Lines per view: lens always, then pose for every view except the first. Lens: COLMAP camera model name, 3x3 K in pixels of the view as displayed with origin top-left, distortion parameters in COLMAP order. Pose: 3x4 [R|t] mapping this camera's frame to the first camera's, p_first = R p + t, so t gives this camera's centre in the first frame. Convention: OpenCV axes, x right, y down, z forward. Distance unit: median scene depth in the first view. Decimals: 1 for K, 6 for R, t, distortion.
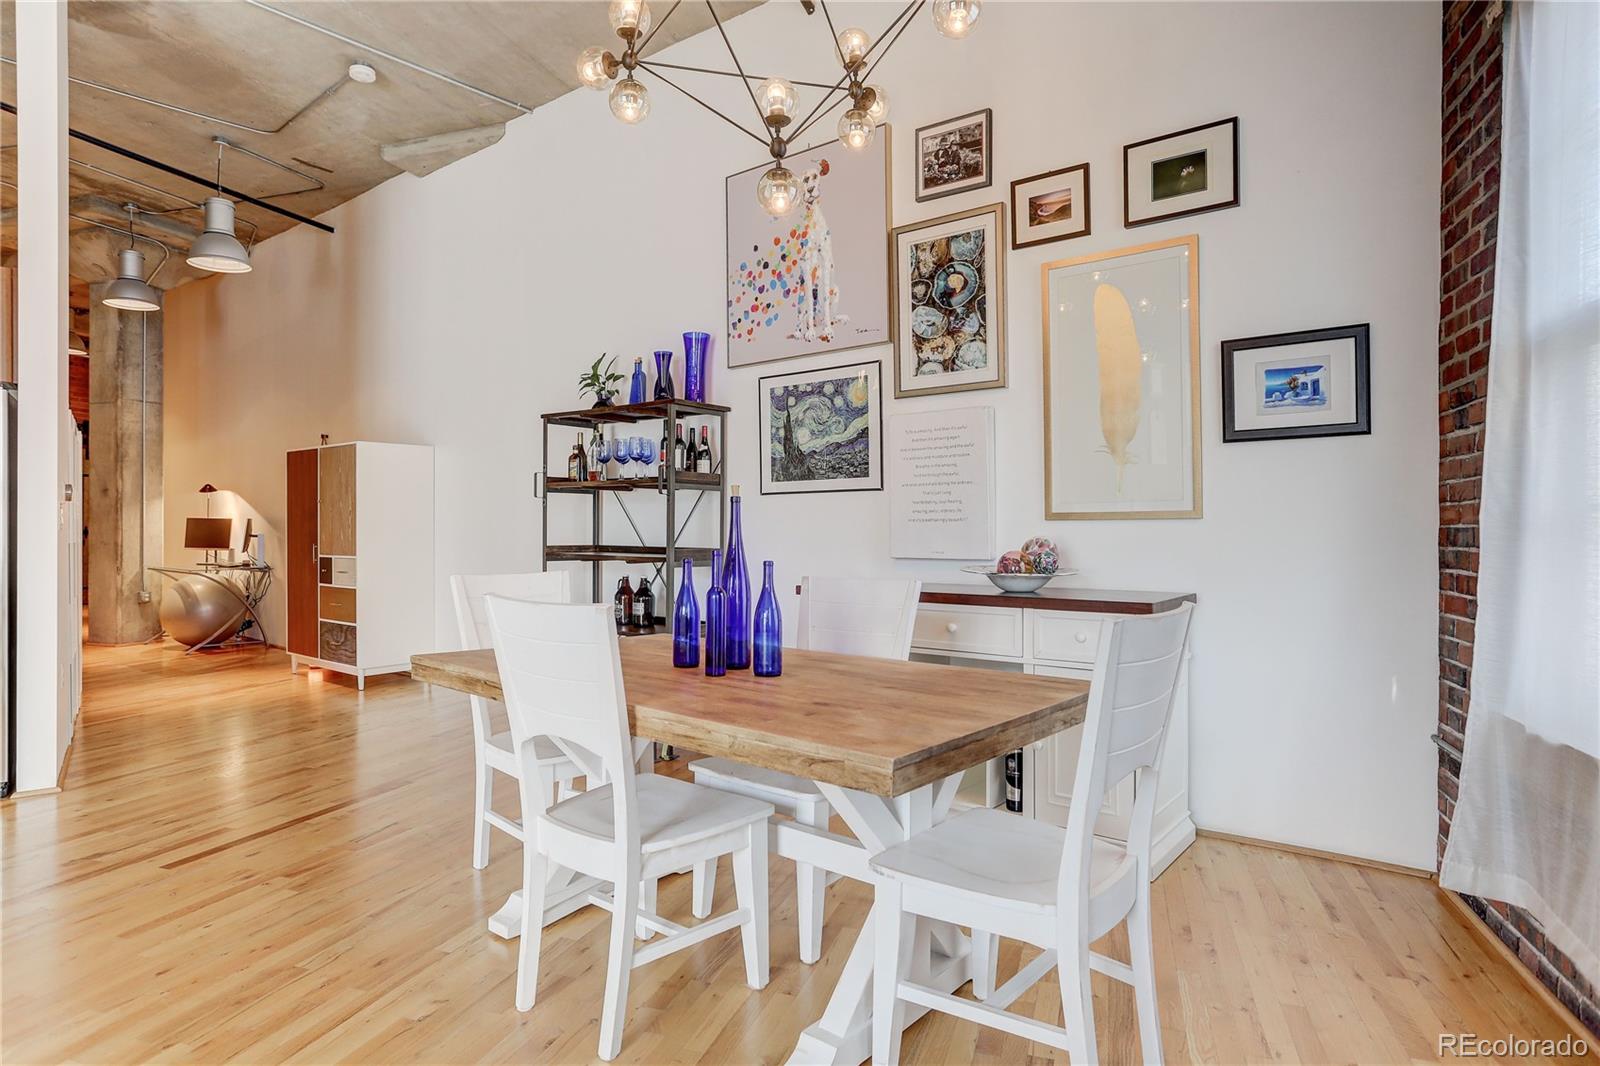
lens RADIAL K [[933.2, 0, 795.0], [0, 933.2, 519.0], [0, 0, 1]] dist [-0.034567, 0.038540]
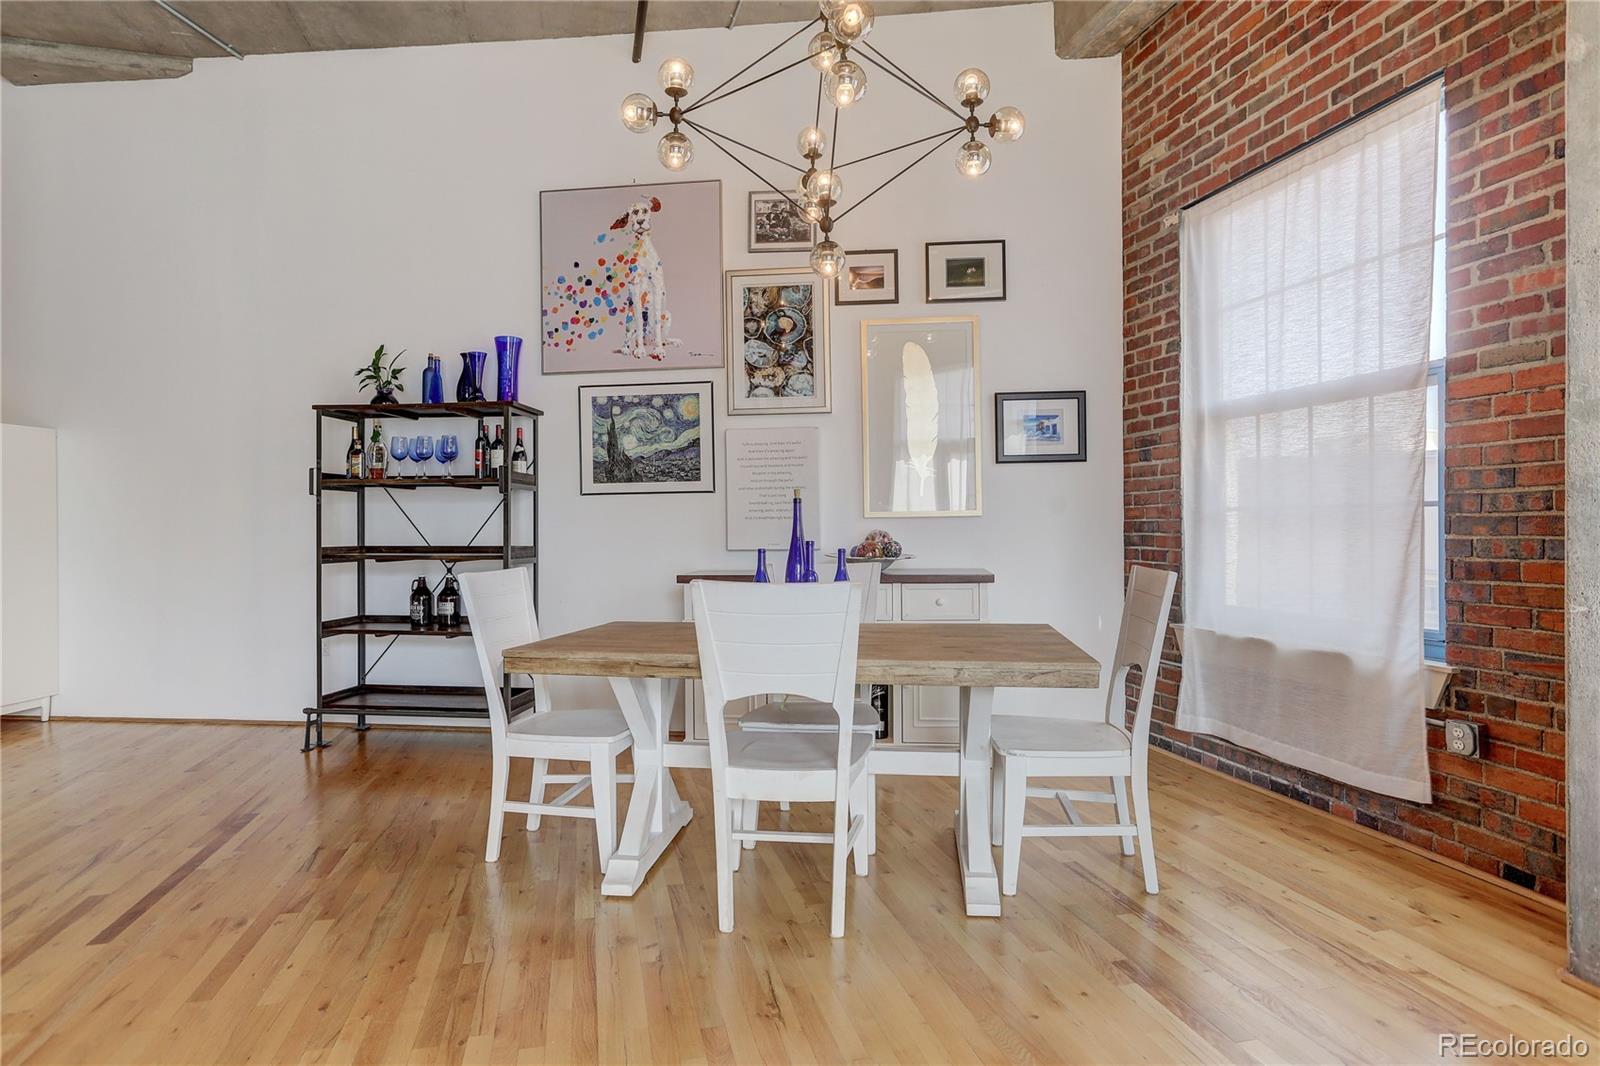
lens RADIAL K [[894.9, 0, 804.3], [0, 894.9, 521.2], [0, 0, 1]] dist [-0.041910, 0.044792]
pose [[0.838696, -0.005804, 0.544570, -0.416395], [0.003680, 0.999981, 0.004991, -0.000092], [-0.544588, -0.002182, 0.838701, -0.002799]]
